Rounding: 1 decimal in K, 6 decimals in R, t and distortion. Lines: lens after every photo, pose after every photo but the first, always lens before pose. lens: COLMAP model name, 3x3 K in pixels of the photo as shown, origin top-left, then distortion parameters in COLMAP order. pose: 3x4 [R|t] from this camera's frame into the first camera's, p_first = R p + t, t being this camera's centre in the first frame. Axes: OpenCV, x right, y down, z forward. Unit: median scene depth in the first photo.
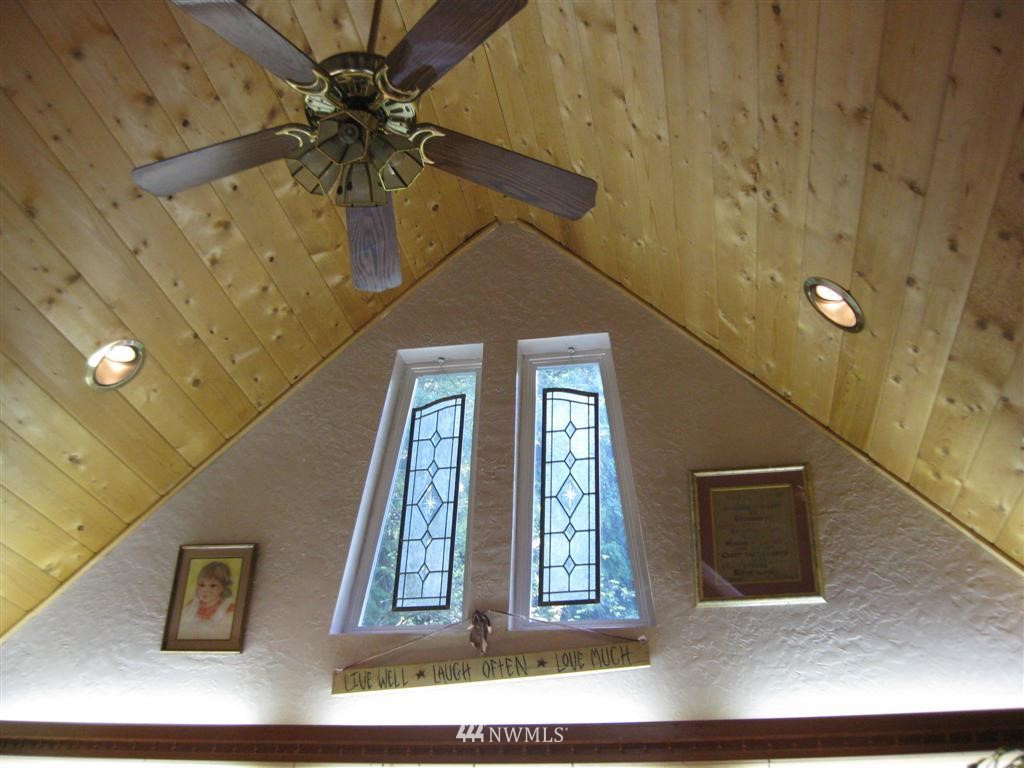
lens RADIAL K [[1048.5, 0, 532.2], [0, 1048.5, 406.7], [0, 0, 1]] dist [-0.113264, 0.000000]
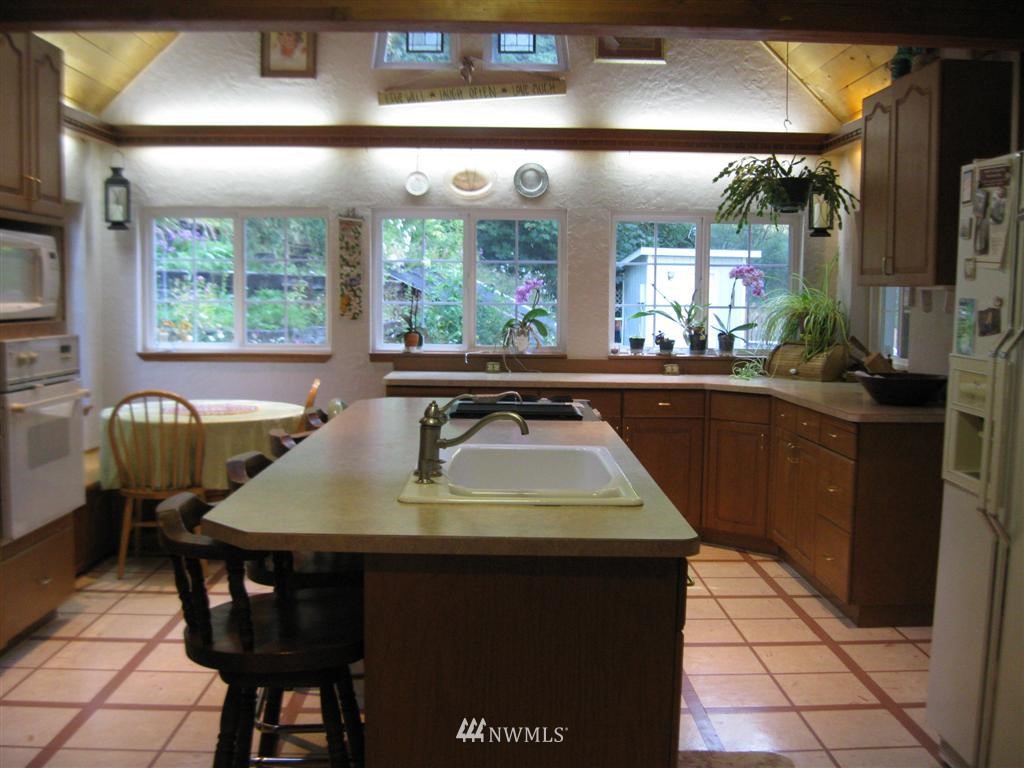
lens RADIAL K [[1048.5, 0, 527.5], [0, 1048.5, 411.9], [0, 0, 1]] dist [-0.113264, 0.000000]
pose [[0.978130, -0.039271, 0.204255, -0.315689], [-0.088843, 0.809038, 0.581002, -0.317290], [-0.188067, -0.586442, 0.787856, -0.662226]]
